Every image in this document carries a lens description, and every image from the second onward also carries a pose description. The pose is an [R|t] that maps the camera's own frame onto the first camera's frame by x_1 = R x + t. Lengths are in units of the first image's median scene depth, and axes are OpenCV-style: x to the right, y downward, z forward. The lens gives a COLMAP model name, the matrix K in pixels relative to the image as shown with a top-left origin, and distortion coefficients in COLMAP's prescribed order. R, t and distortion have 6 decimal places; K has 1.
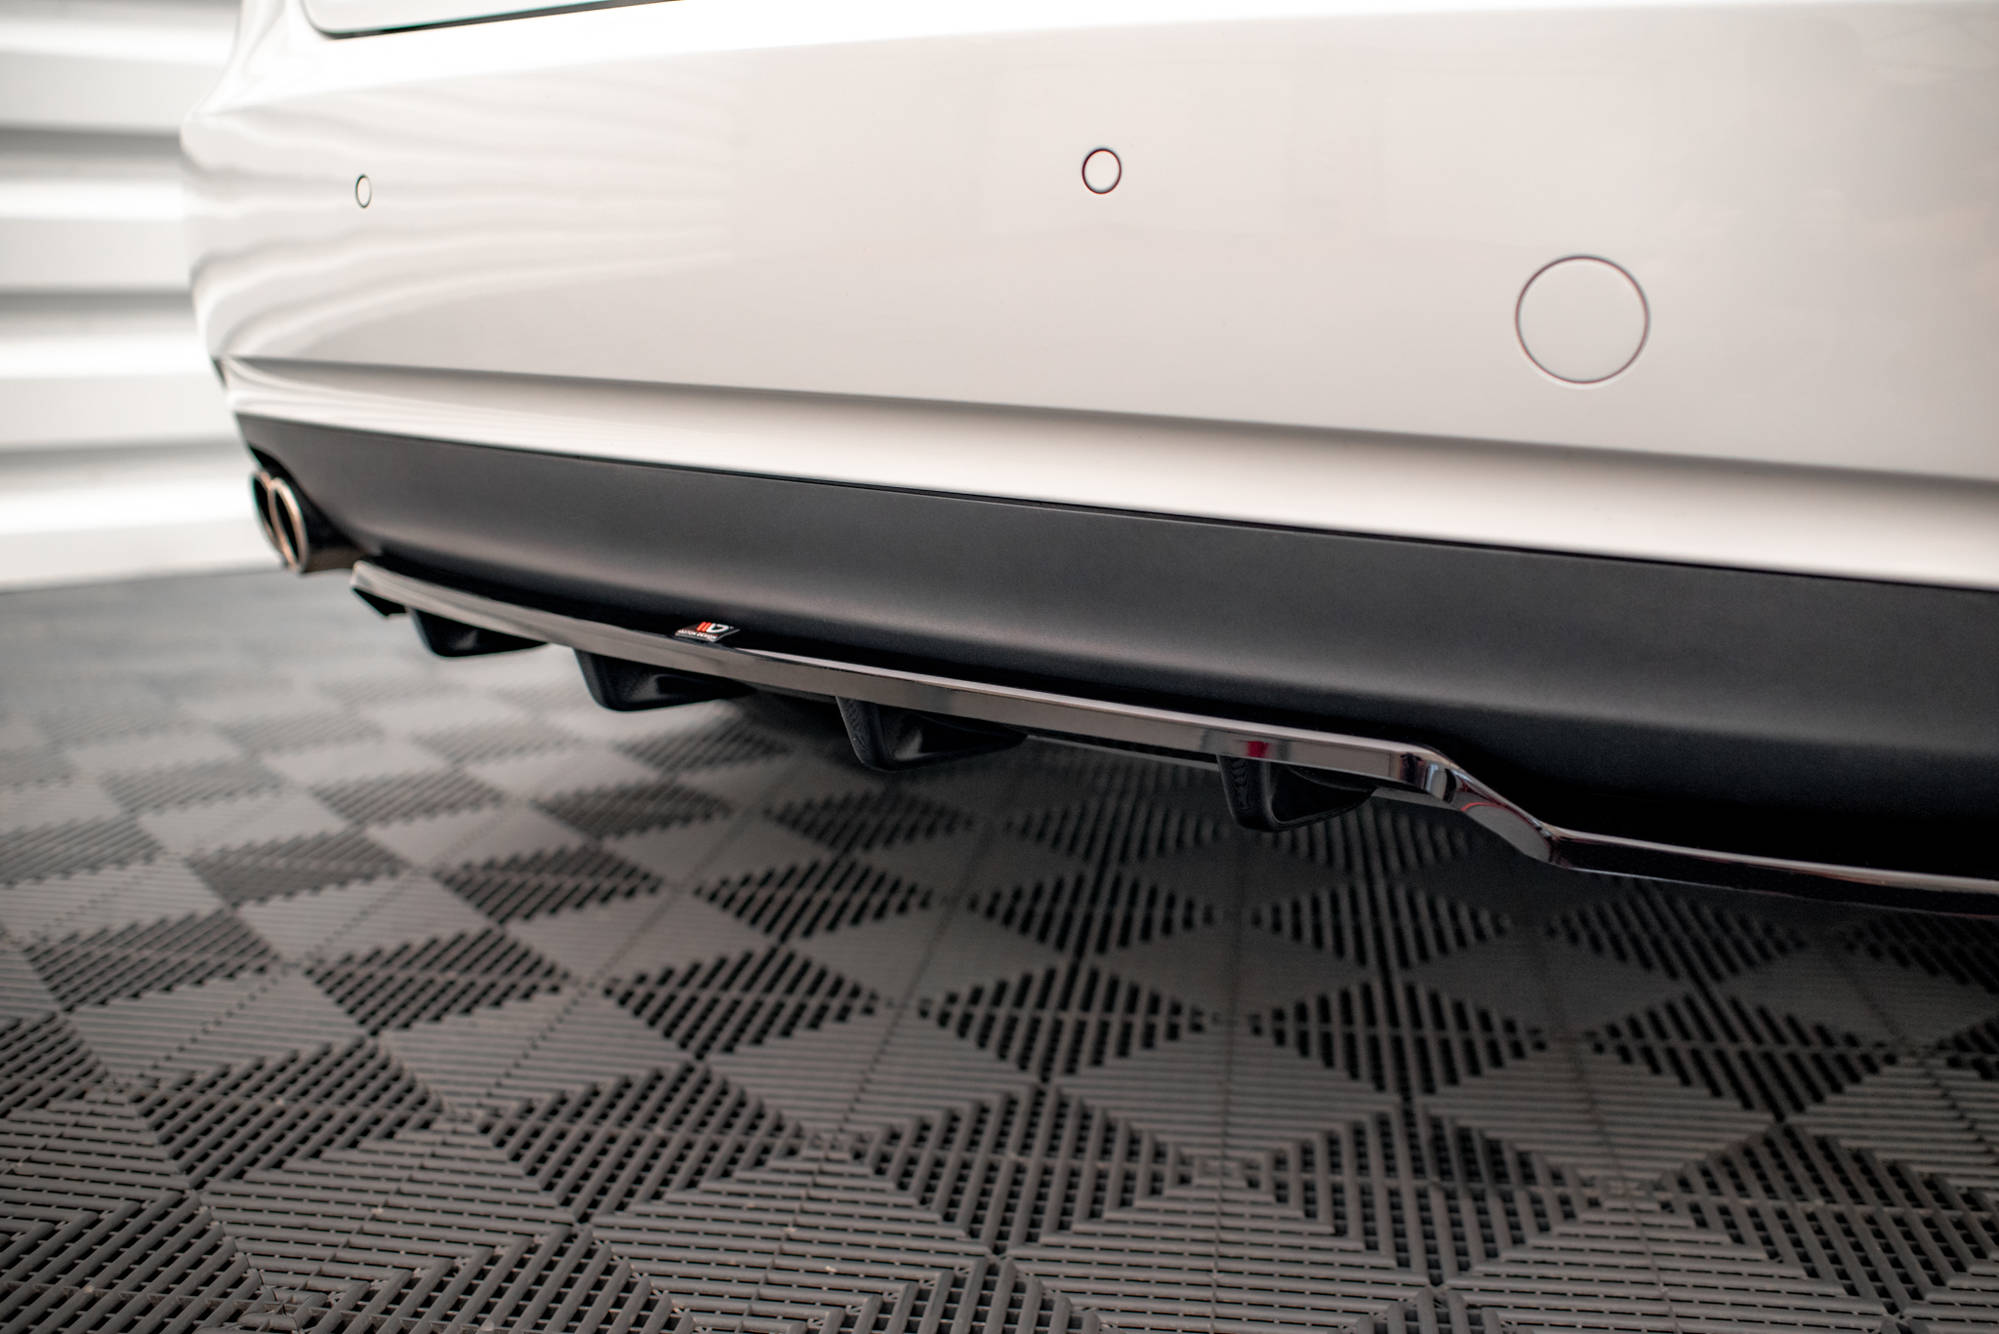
lens RADIAL K [[1894.9, 0, 1017.2], [0, 1894.9, 607.9], [0, 0, 1]] dist [-0.063655, 0.000000]
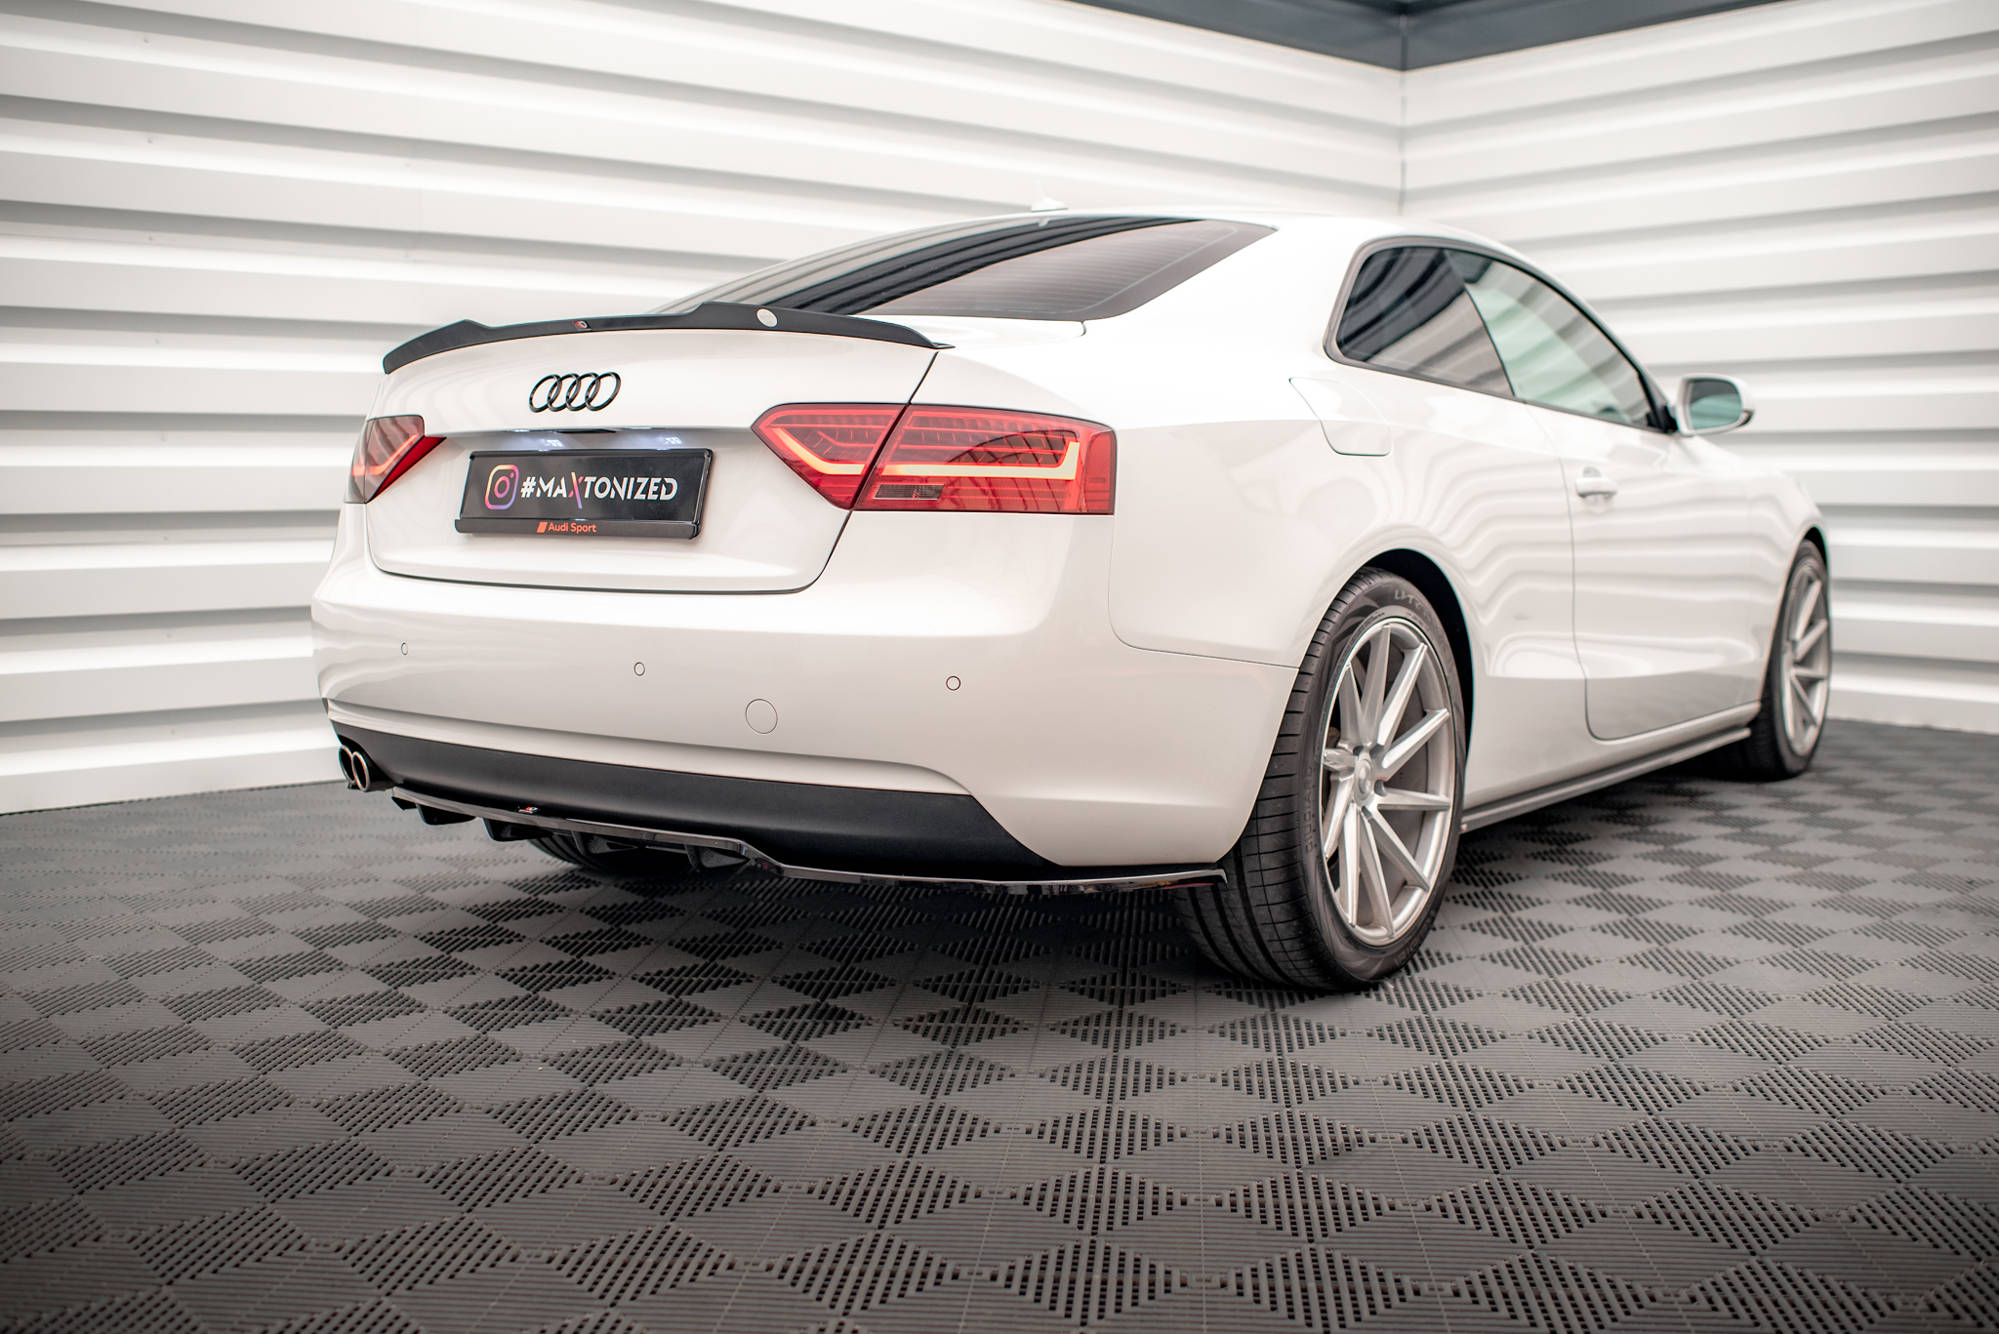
lens RADIAL K [[1894.9, 0, 1014.1], [0, 1894.9, 656.3], [0, 0, 1]] dist [-0.063655, 0.000000]
pose [[0.998873, -0.013766, 0.045429, 0.365412], [0.017718, 0.995984, -0.087760, 0.037330], [-0.044039, 0.088466, 0.995105, -1.568567]]
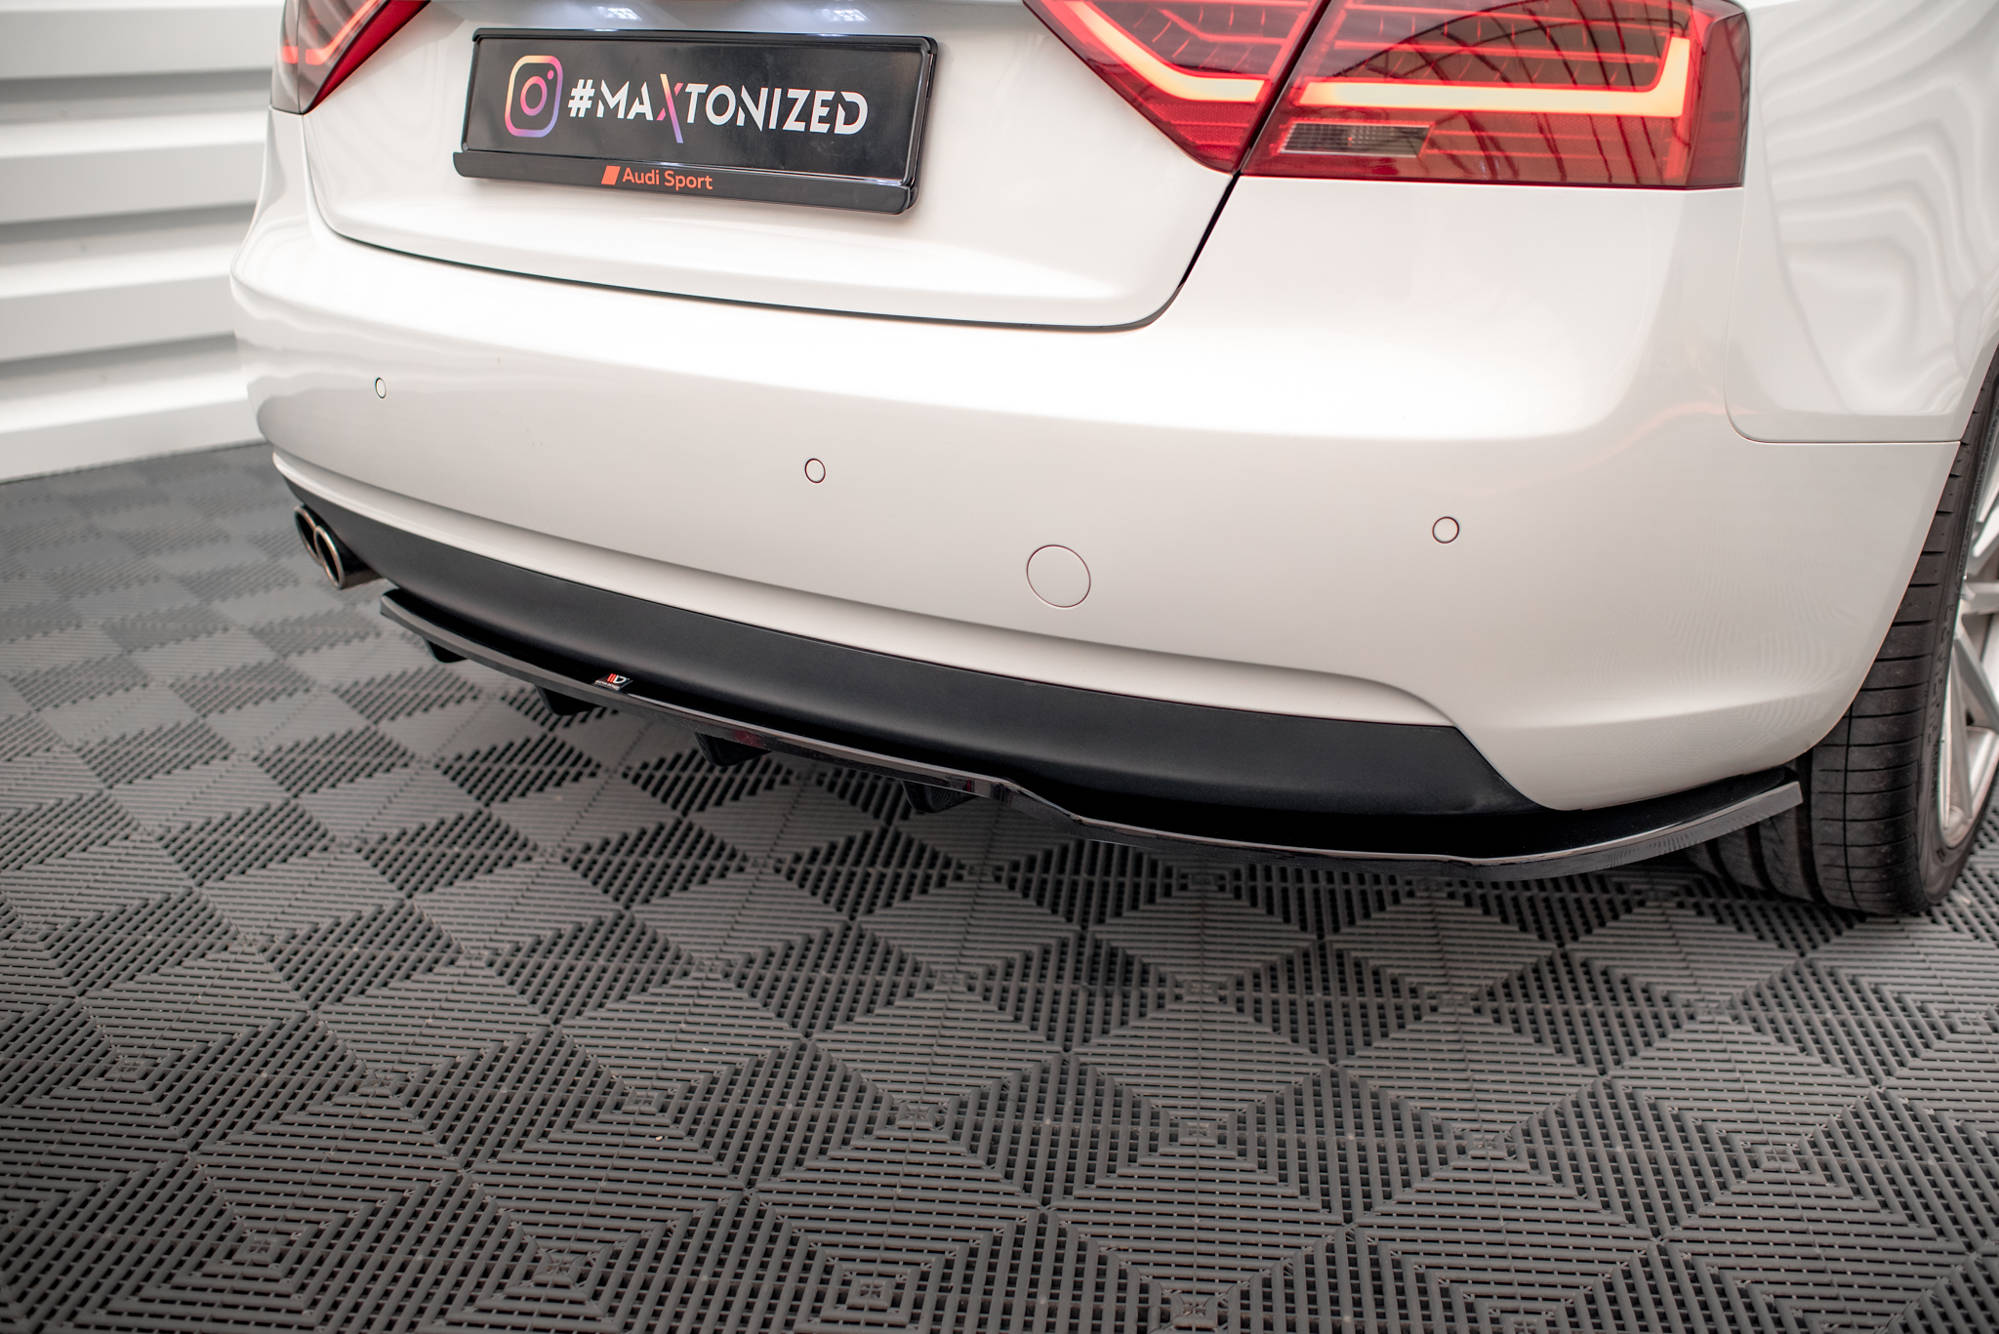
lens RADIAL K [[1894.9, 0, 1013.3], [0, 1894.9, 596.5], [0, 0, 1]] dist [-0.063655, 0.000000]
pose [[0.999505, -0.019983, 0.024292, 0.120546], [0.016402, 0.990075, 0.139579, -0.236043], [-0.026840, -0.139111, 0.989913, -0.522009]]
